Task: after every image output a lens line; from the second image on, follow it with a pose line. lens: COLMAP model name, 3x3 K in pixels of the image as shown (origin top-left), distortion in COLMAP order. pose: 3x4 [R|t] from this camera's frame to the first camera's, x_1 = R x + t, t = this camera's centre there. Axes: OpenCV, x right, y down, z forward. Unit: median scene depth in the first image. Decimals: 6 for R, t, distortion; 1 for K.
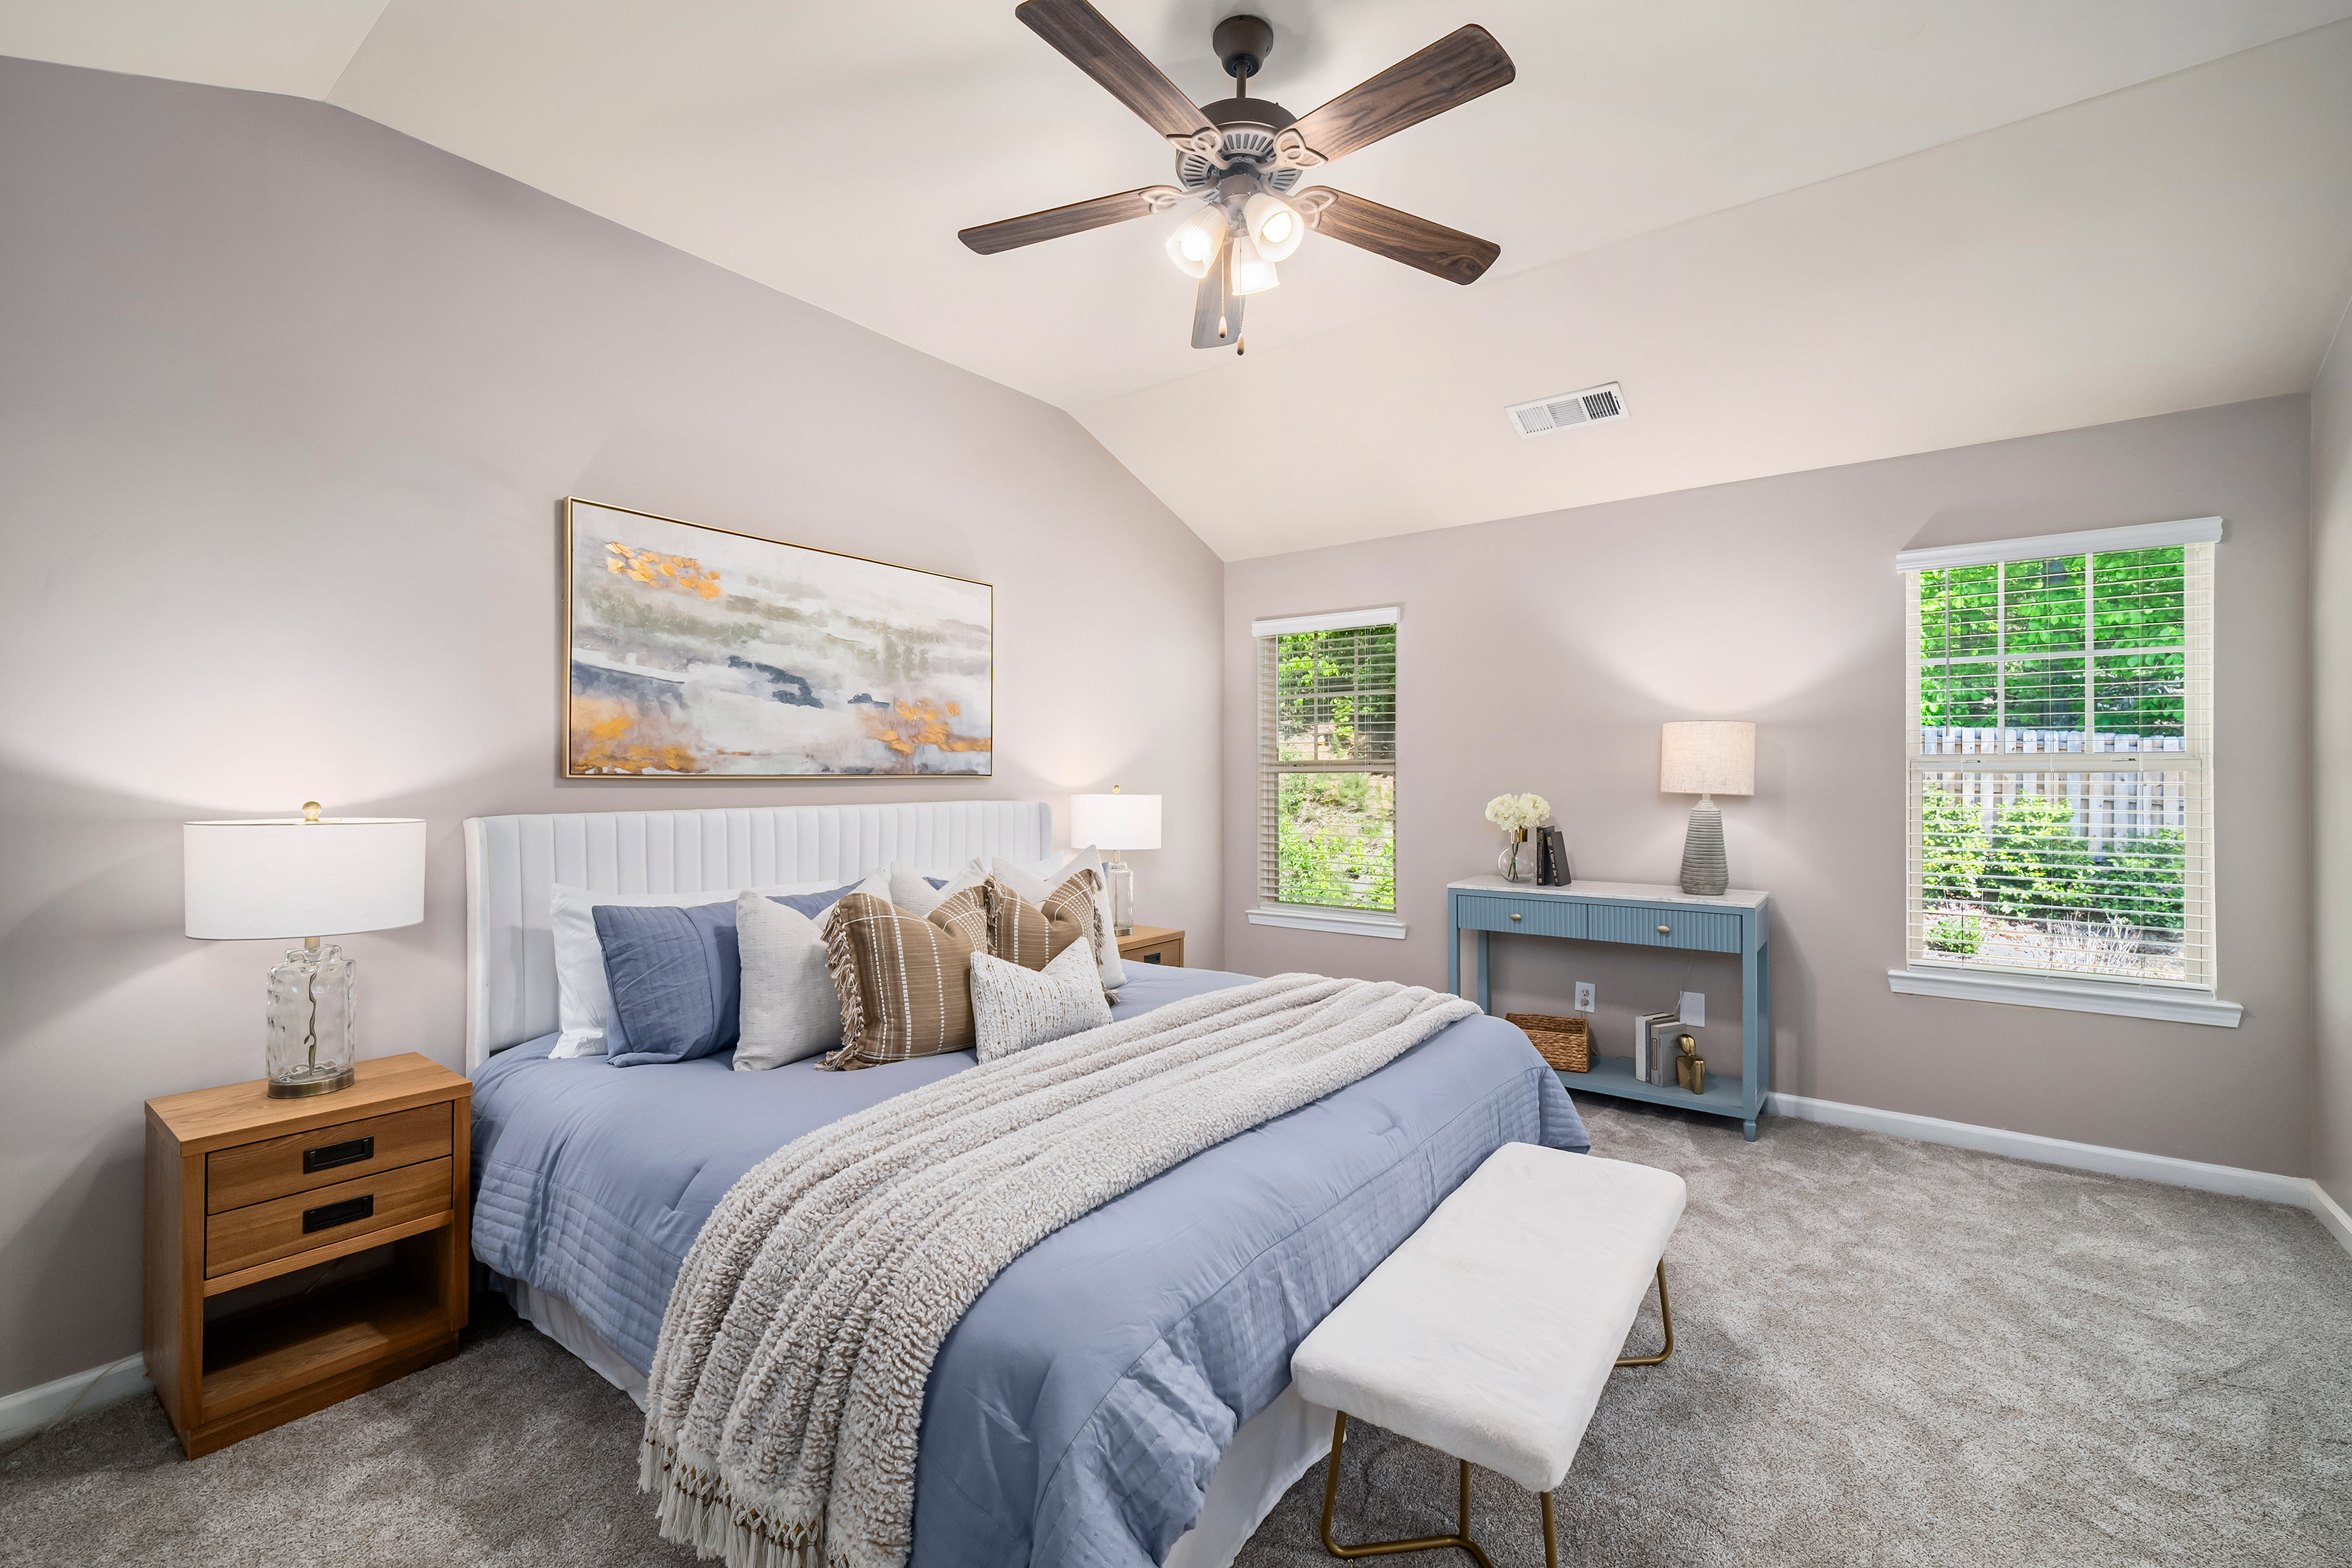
lens RADIAL K [[992.9, 0, 1176.0], [0, 992.9, 784.0], [0, 0, 1]] dist [0.025882, 0.000048]
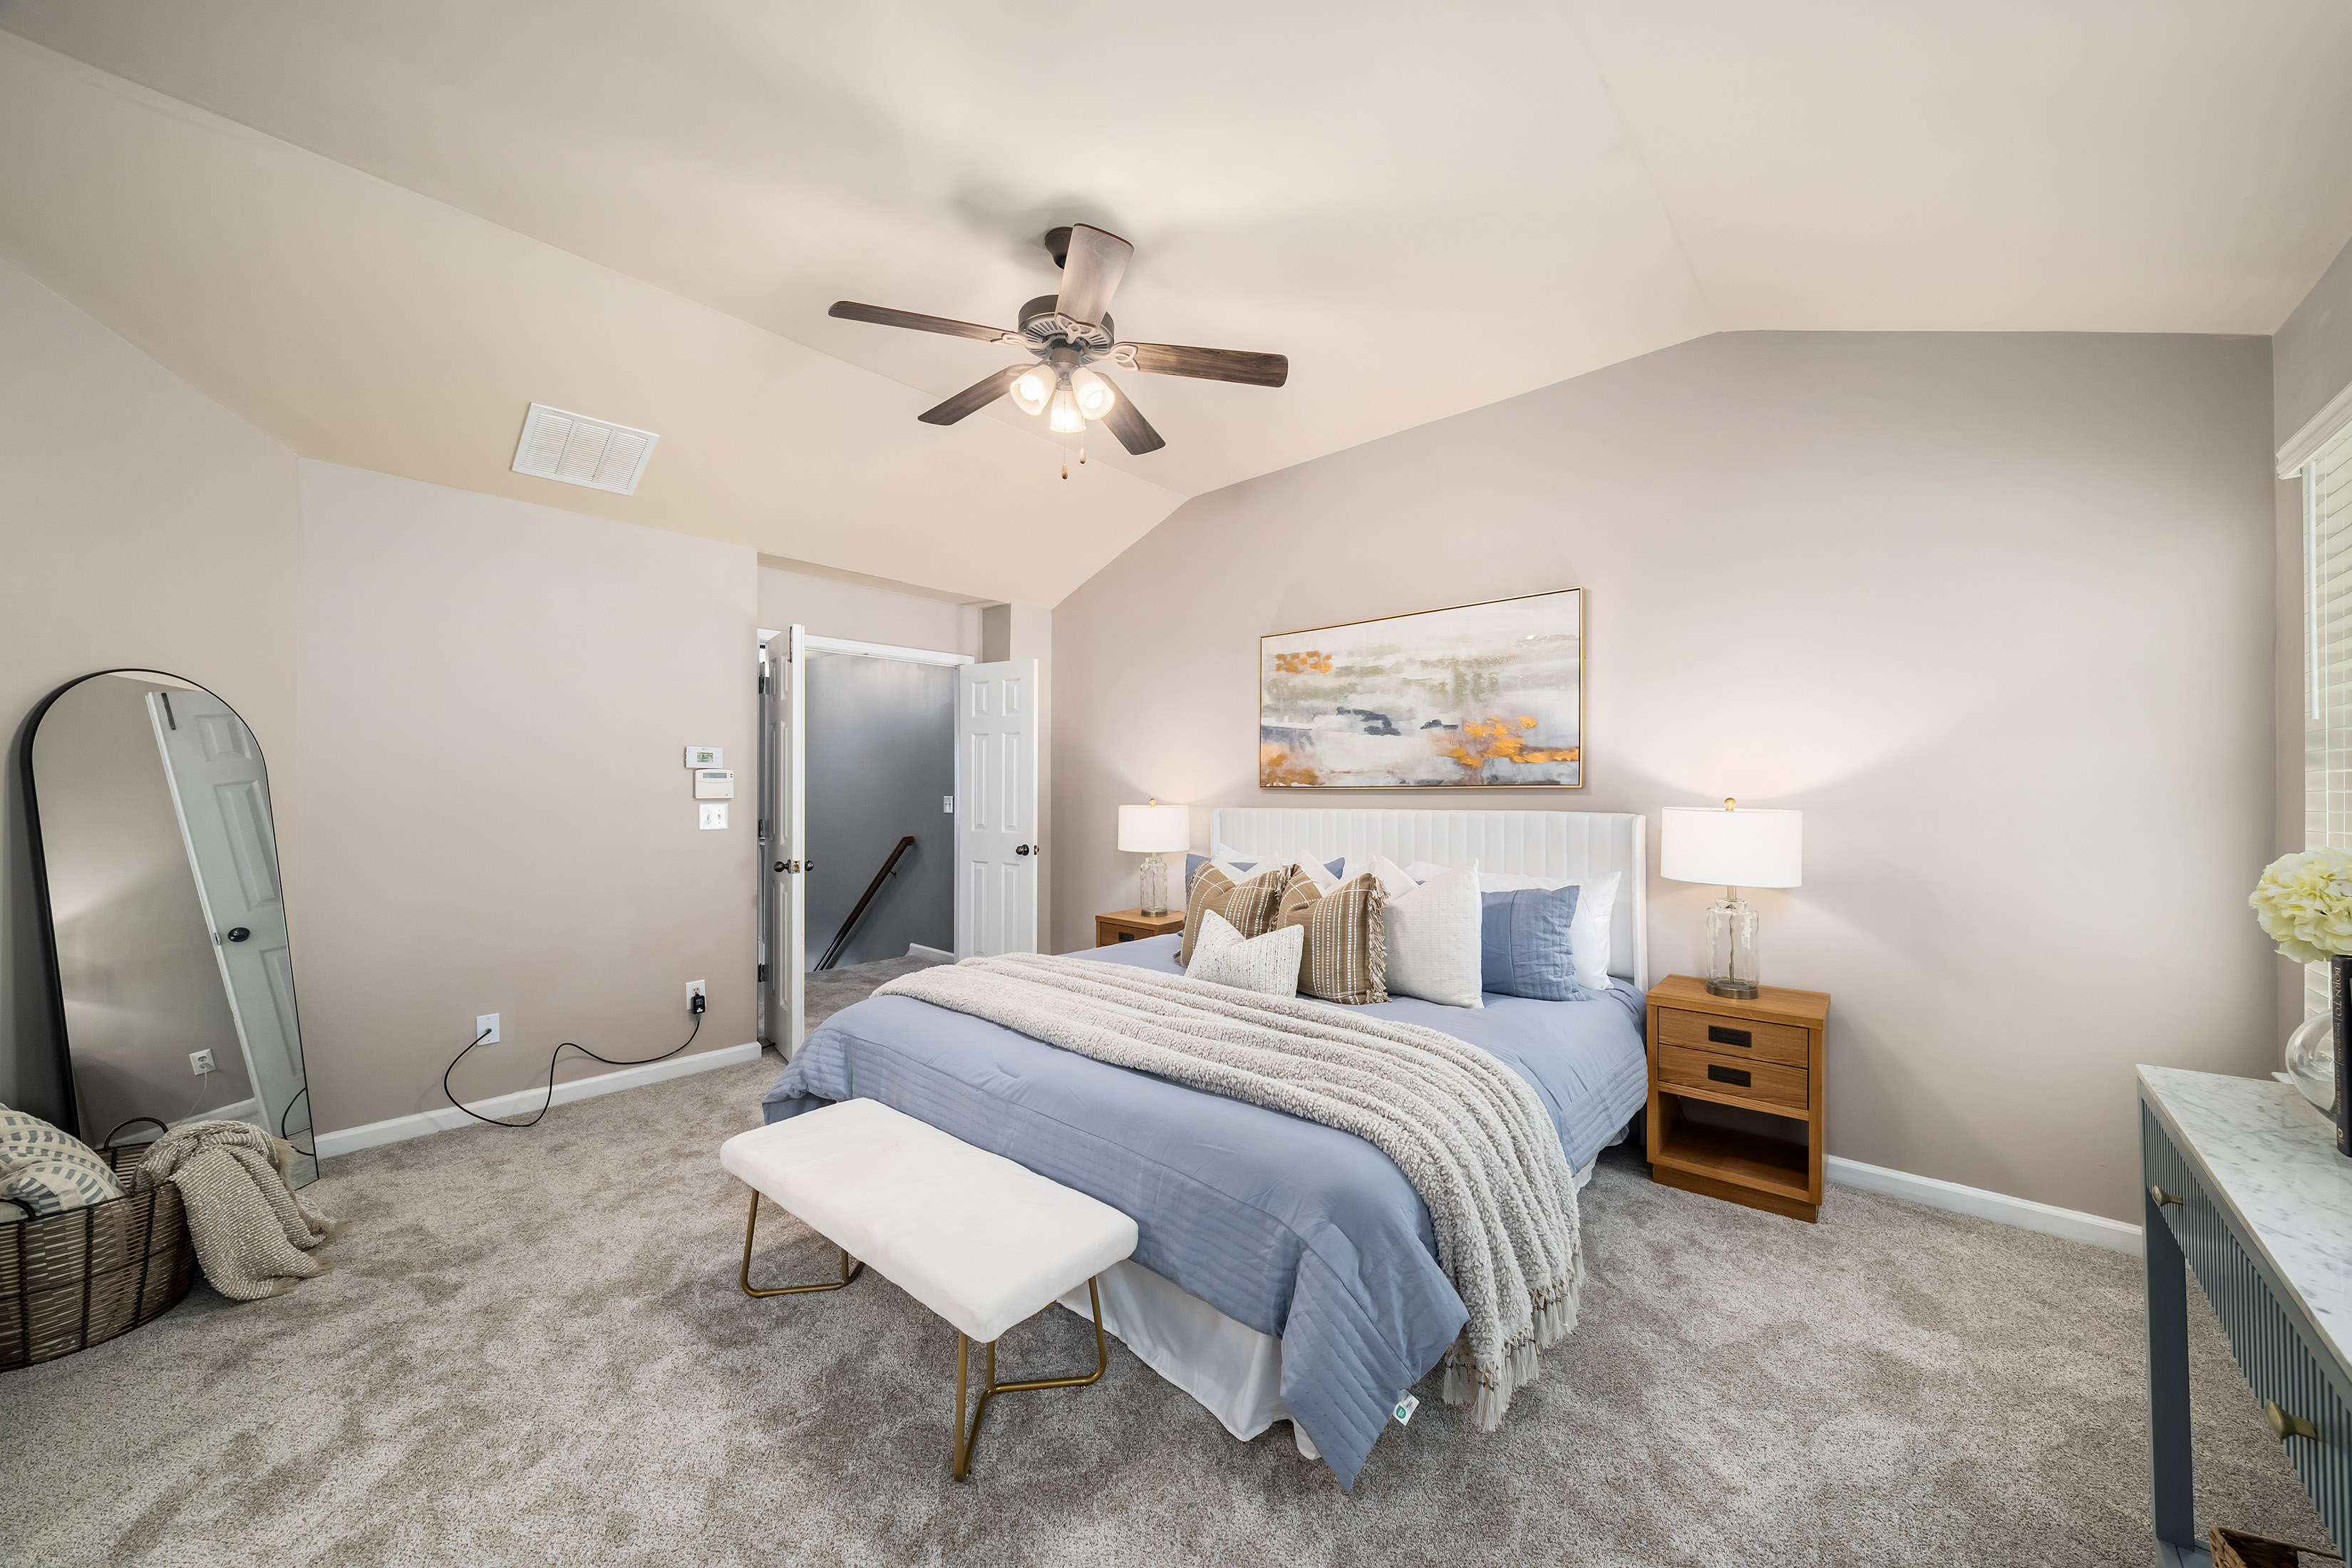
lens RADIAL K [[870.0, 0, 1176.0], [0, 870.0, 784.0], [0, 0, 1]] dist [0.000755, 0.000012]
pose [[-0.089683, 0.014579, -0.995864, 0.826234], [0.012333, 0.999832, 0.013526, -0.031444], [0.995894, -0.011069, -0.089848, 0.814038]]
